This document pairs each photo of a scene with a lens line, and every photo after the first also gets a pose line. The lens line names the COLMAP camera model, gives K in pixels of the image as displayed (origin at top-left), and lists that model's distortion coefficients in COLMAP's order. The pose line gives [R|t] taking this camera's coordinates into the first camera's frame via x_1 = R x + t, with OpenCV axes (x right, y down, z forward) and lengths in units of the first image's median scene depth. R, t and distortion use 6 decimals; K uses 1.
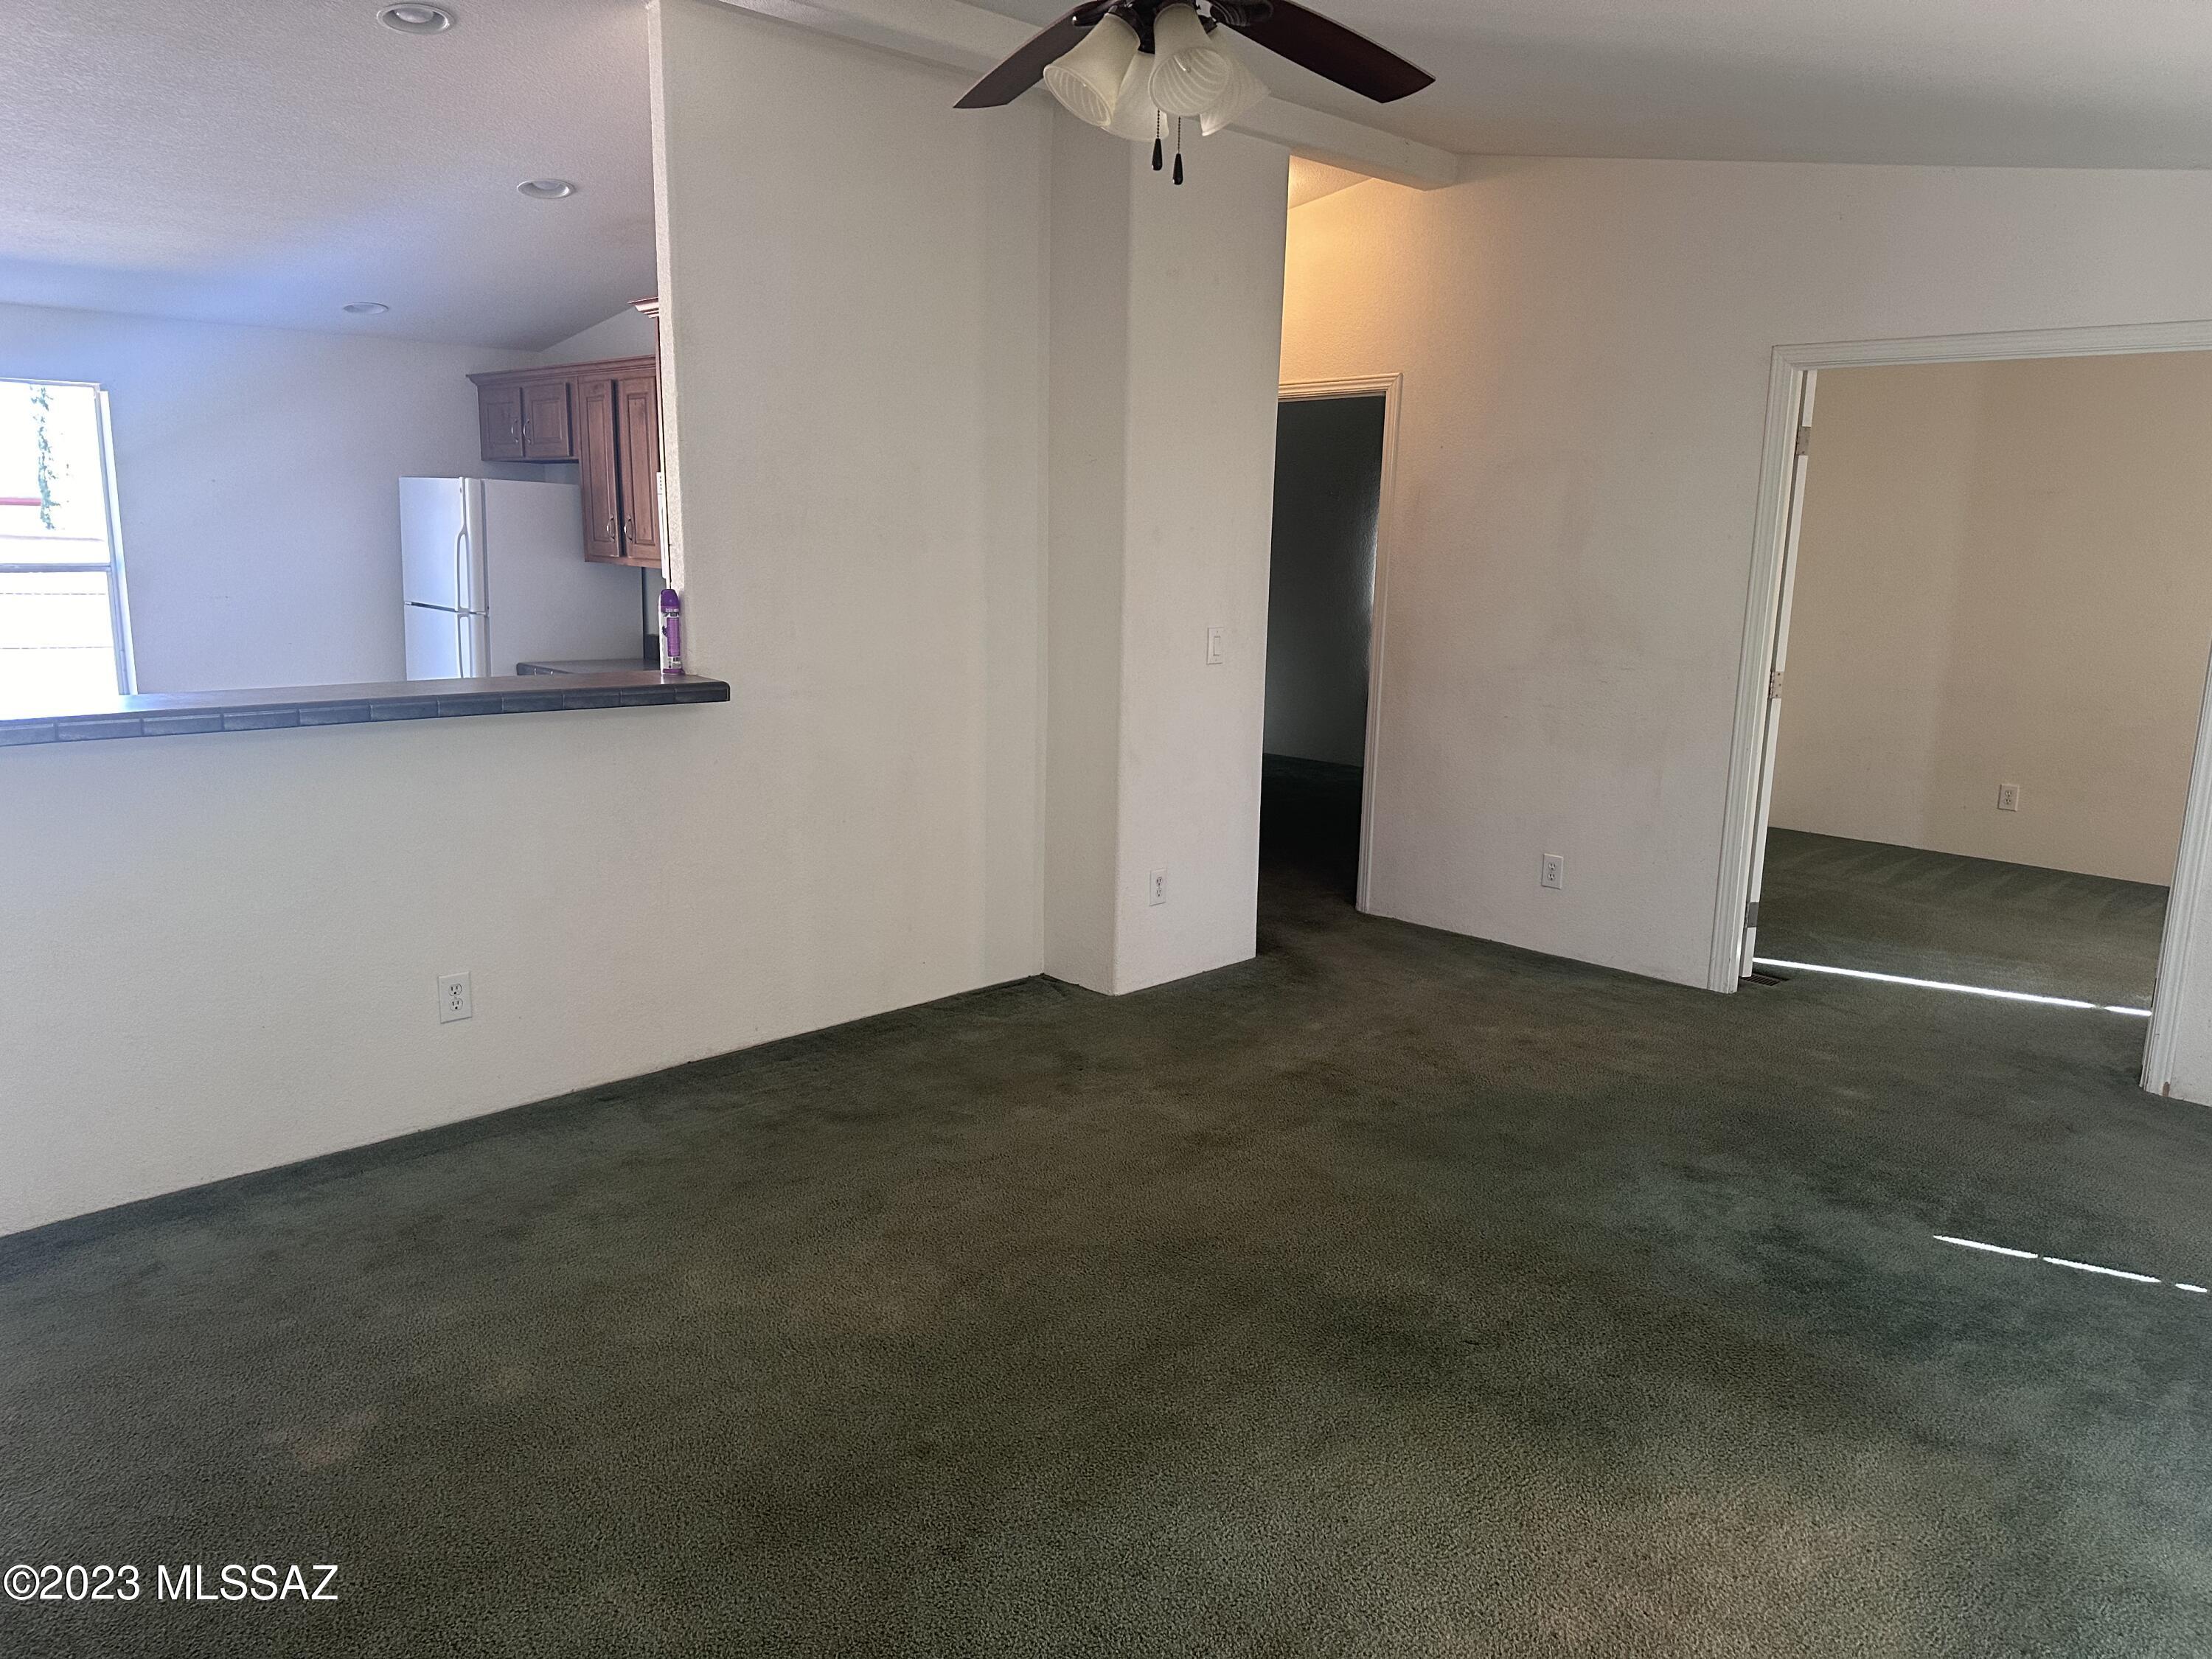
lens RADIAL K [[1557.0, 0, 1106.0], [0, 1557.0, 829.5], [0, 0, 1]] dist [0.003316, -0.000492]
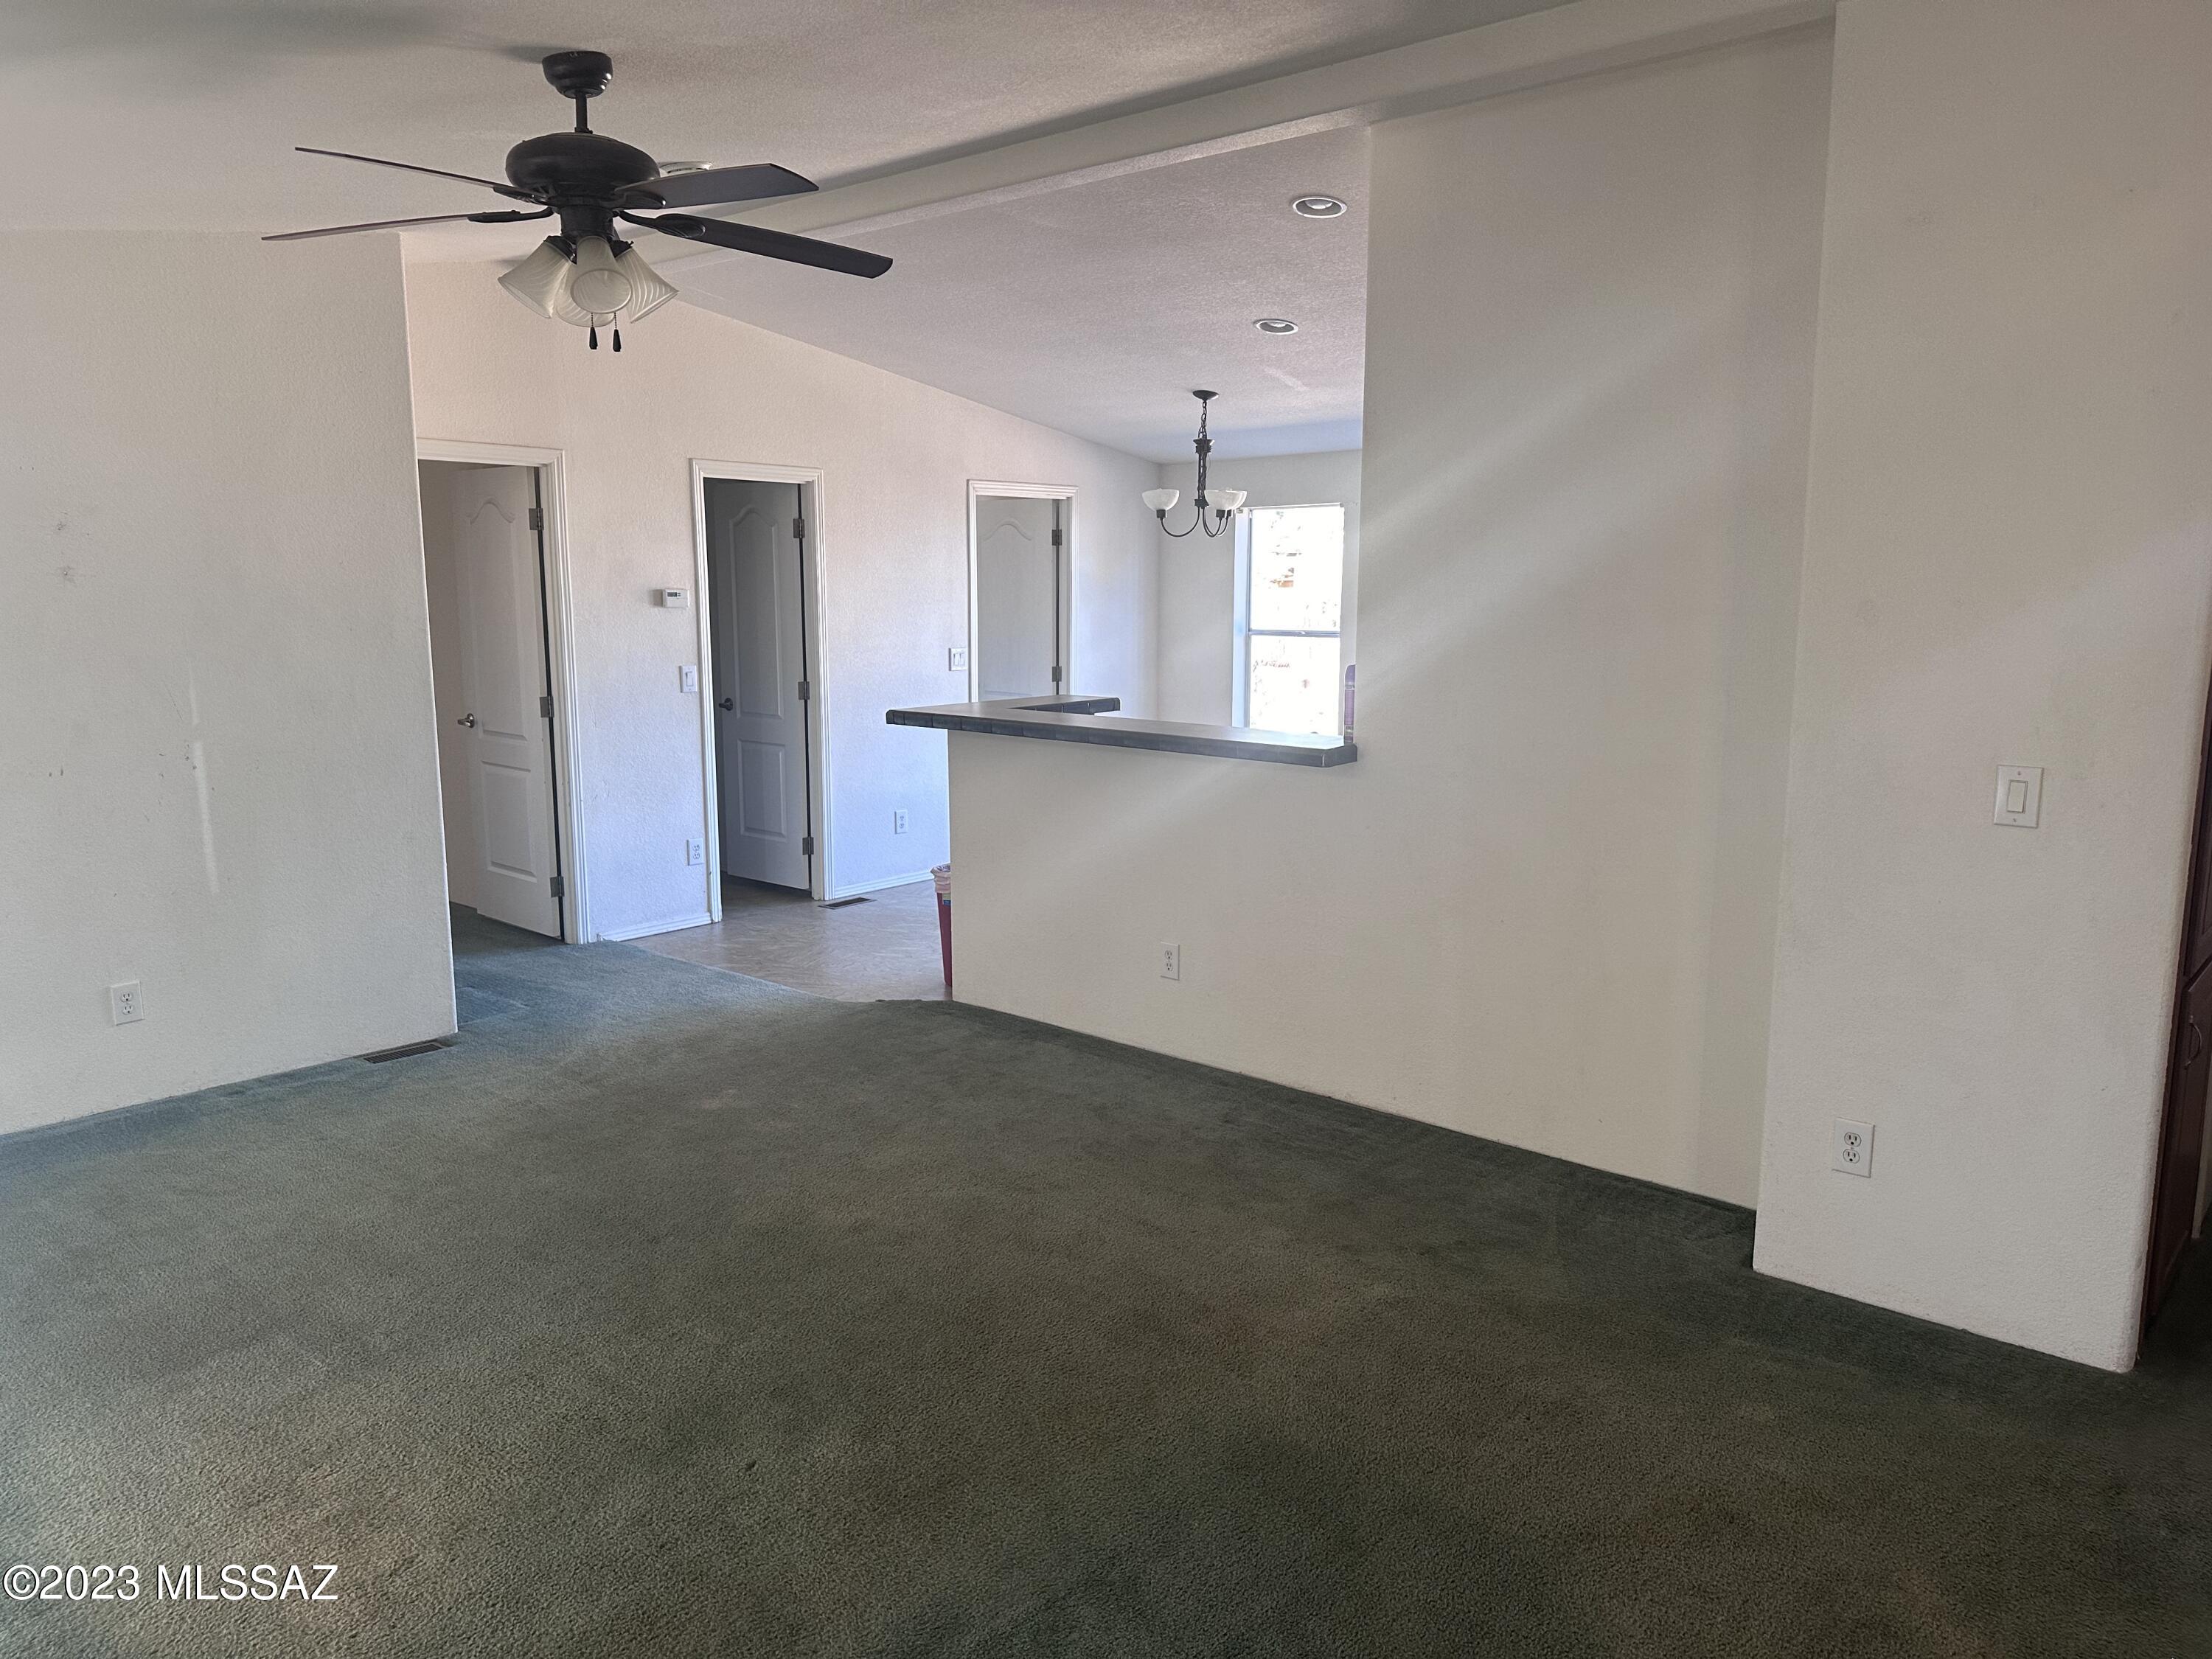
lens RADIAL K [[1525.3, 0, 1106.0], [0, 1525.3, 829.5], [0, 0, 1]] dist [0.037601, -0.035026]
pose [[0.084806, 0.149647, -0.985096, 0.806475], [-0.193155, 0.972372, 0.131085, -0.153983], [0.977496, 0.179159, 0.111368, 0.755798]]
